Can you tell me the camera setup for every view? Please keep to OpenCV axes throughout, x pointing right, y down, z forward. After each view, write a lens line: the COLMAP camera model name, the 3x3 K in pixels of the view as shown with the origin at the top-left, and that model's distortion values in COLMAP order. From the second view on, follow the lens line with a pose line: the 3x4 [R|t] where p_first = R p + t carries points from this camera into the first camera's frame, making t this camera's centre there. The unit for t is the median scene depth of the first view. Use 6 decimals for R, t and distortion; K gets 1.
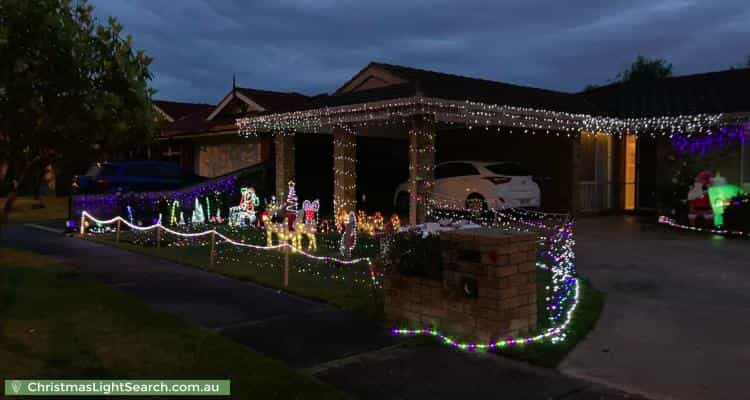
lens RADIAL K [[612.7, 0, 371.4], [0, 612.7, 195.0], [0, 0, 1]] dist [0.030366, -0.045829]
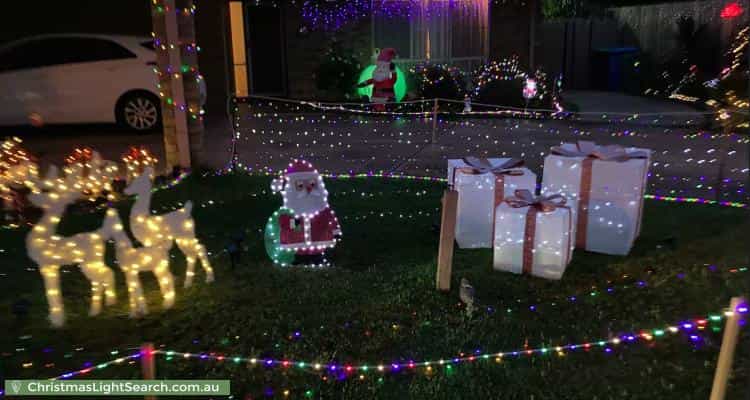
lens RADIAL K [[612.7, 0, 371.9], [0, 612.7, 200.0], [0, 0, 1]] dist [0.030366, -0.045829]
pose [[0.503164, -0.220501, 0.835586, -0.248887], [0.048125, 0.972550, 0.227665, -0.025877], [-0.862850, -0.074340, 0.499964, 0.529574]]
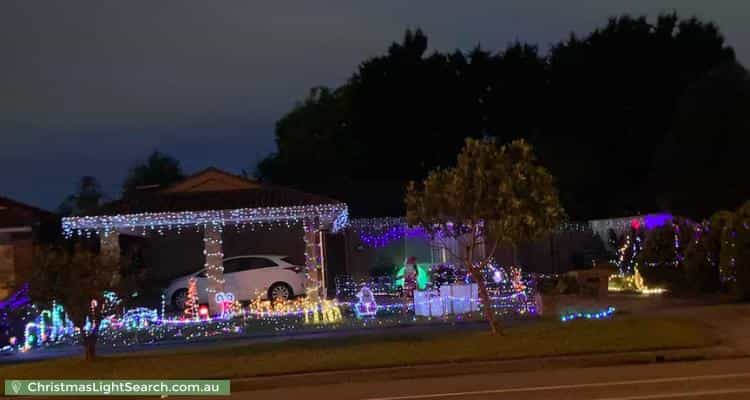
lens RADIAL K [[900.7, 0, 377.9], [0, 900.7, 203.8], [0, 0, 1]] dist [0.119709, 0.000000]
pose [[0.567519, 0.018020, 0.823163, -1.207145], [0.086634, 0.992904, -0.081465, 0.005759], [-0.818790, 0.117547, 0.561930, -0.144237]]
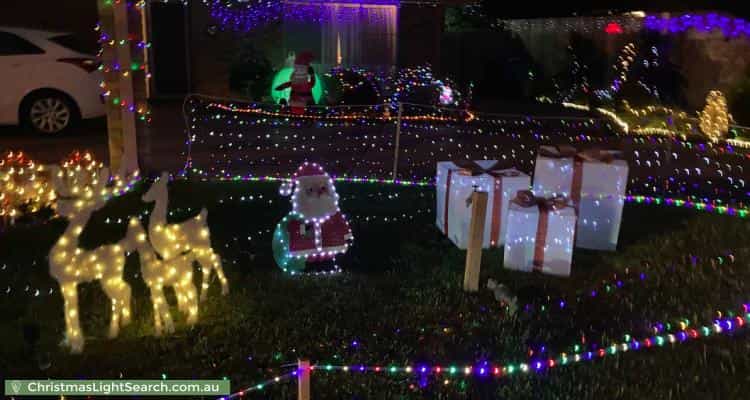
lens RADIAL K [[612.7, 0, 369.7], [0, 612.7, 200.2], [0, 0, 1]] dist [0.030366, -0.045829]
pose [[0.321836, -0.220237, 0.920824, -0.270975], [0.020479, 0.973961, 0.225788, -0.025734], [-0.946574, -0.053809, 0.317967, 0.589710]]
